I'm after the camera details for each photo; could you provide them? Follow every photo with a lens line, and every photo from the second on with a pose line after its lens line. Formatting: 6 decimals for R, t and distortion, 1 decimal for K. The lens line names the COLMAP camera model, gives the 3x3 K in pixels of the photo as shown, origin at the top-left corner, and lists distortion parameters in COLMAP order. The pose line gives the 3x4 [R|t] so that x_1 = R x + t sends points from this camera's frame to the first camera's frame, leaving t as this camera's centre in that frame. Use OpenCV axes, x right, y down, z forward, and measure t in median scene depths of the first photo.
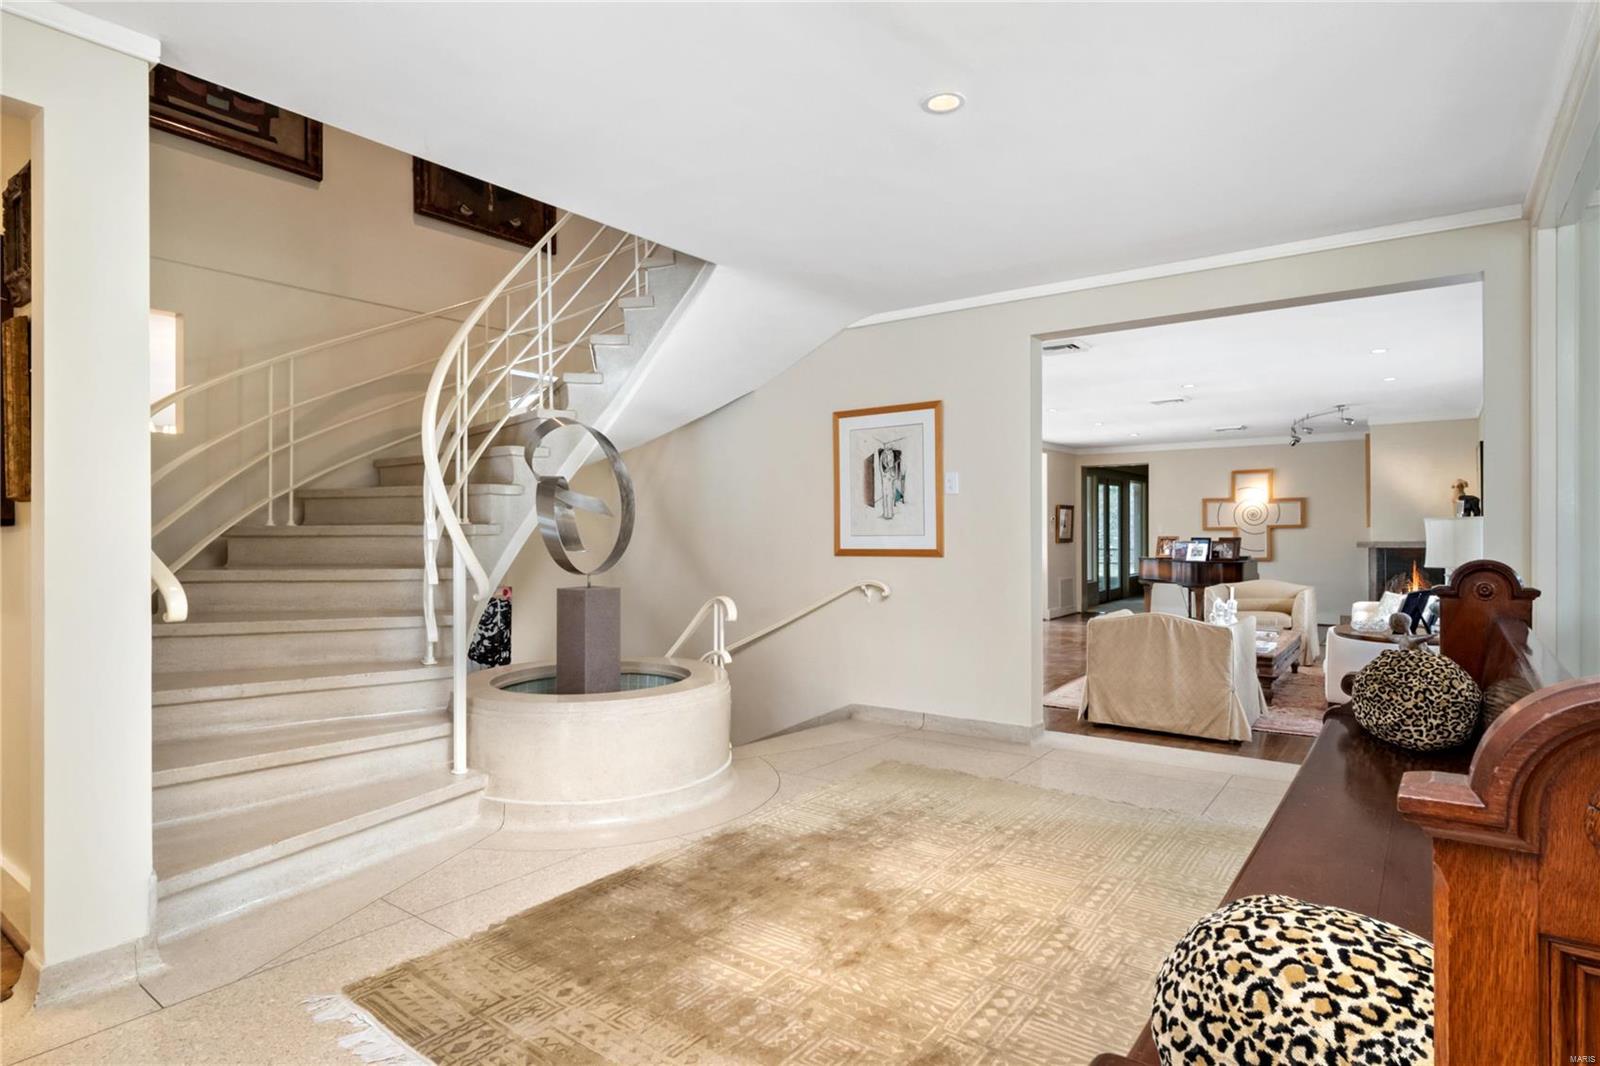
lens RADIAL K [[851.3, 0, 800.0], [0, 851.3, 533.0], [0, 0, 1]] dist [-0.000373, 0.000085]
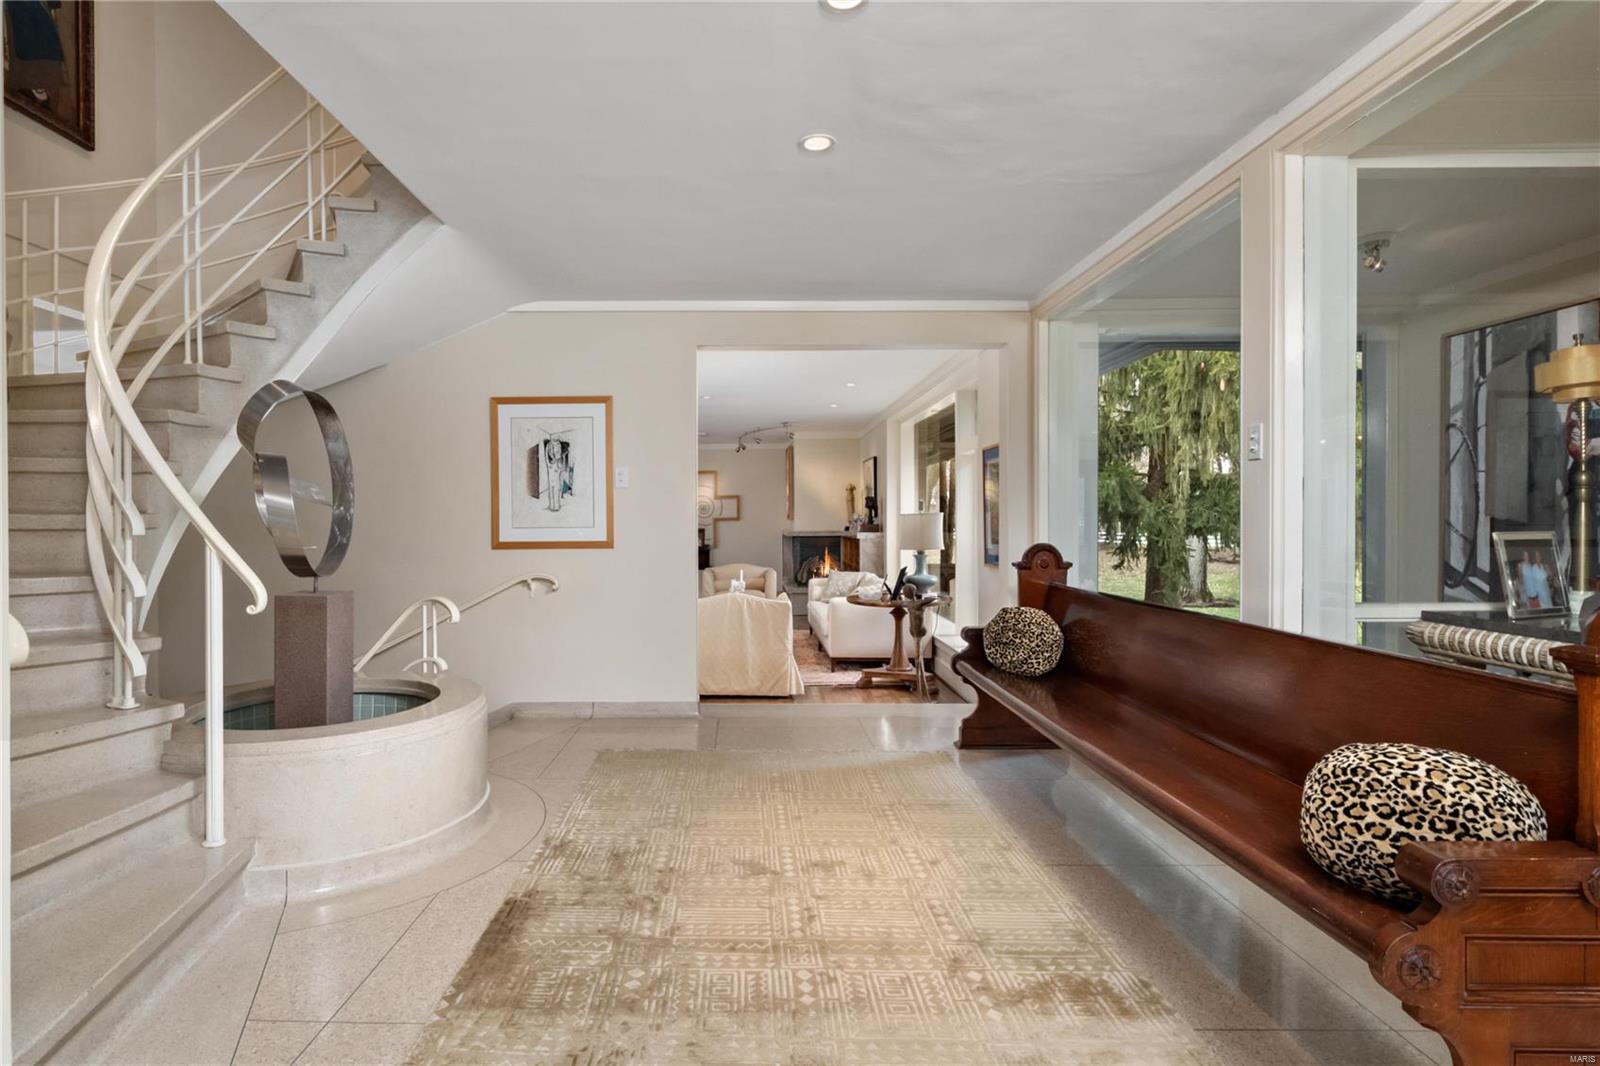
lens RADIAL K [[838.2, 0, 753.3], [0, 838.2, 527.0], [0, 0, 1]] dist [-0.001990, -0.001150]
pose [[0.808028, -0.002422, 0.589140, -0.291358], [0.000611, 0.999994, 0.003273, -0.000805], [-0.589144, -0.002284, 0.808025, 0.080026]]
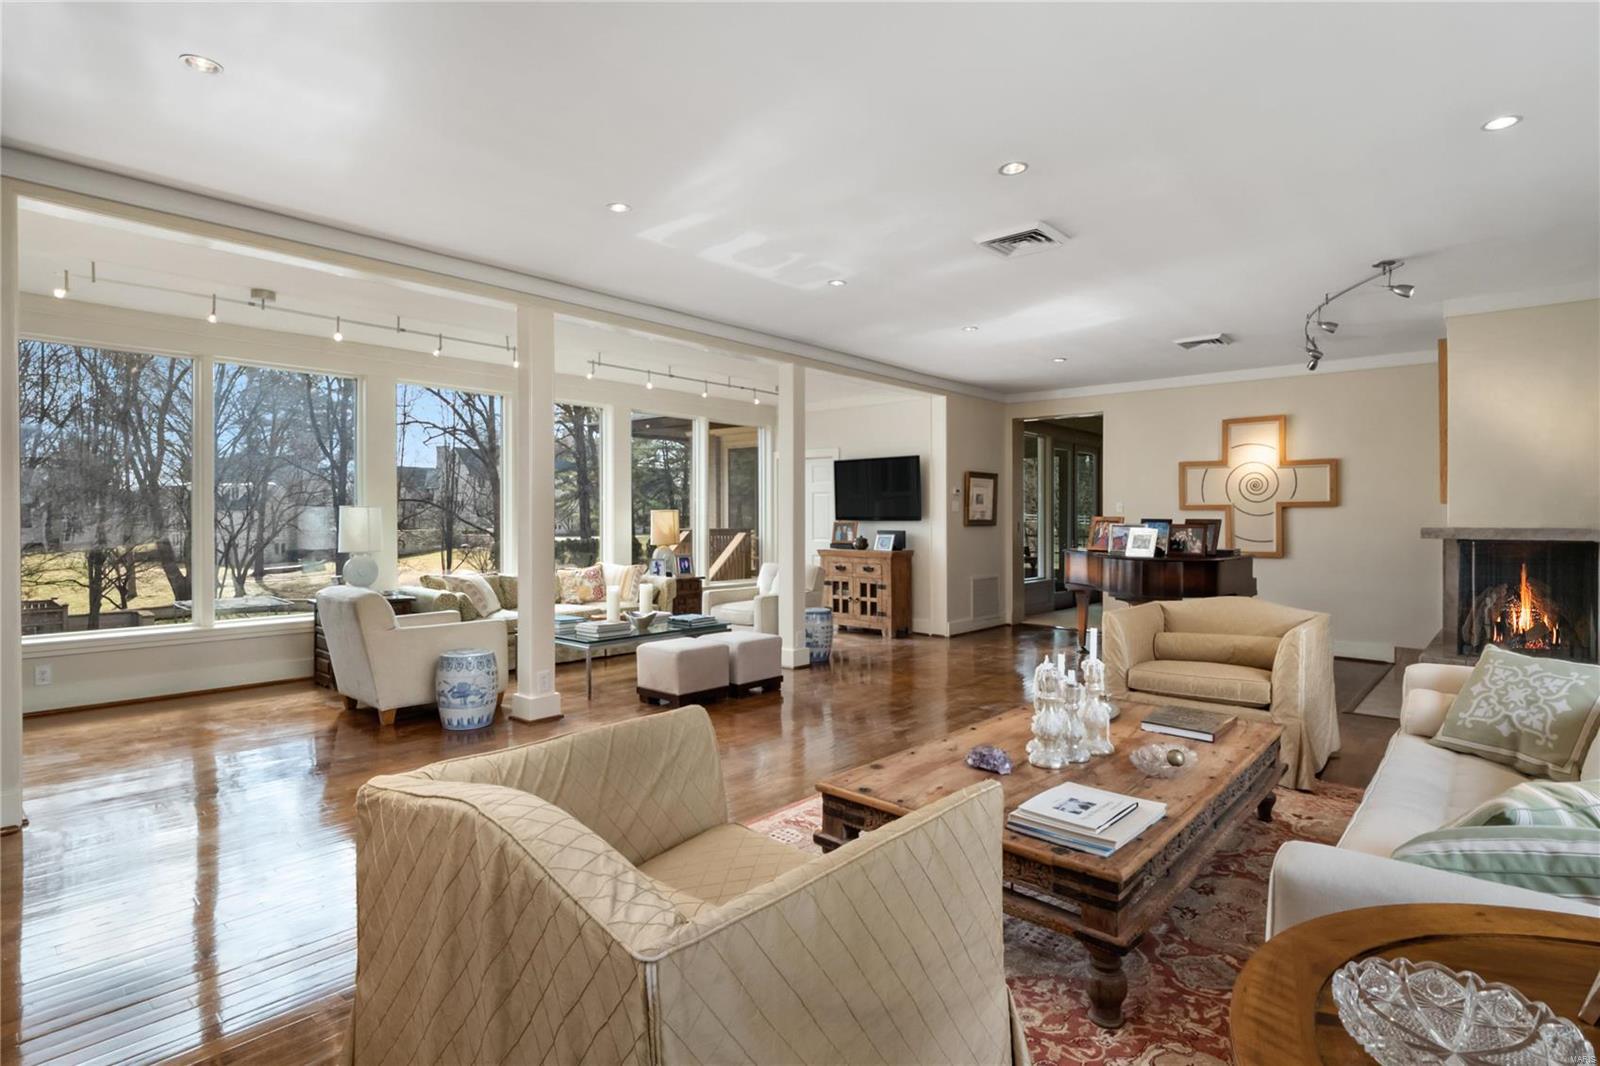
lens RADIAL K [[811.2, 0, 782.7], [0, 811.2, 523.9], [0, 0, 1]] dist [-0.018787, 0.000001]
pose [[0.995140, 0.009921, -0.097970, 0.743673], [-0.009301, 0.999934, 0.006782, 0.021433], [0.098031, -0.005838, 0.995166, 1.120440]]
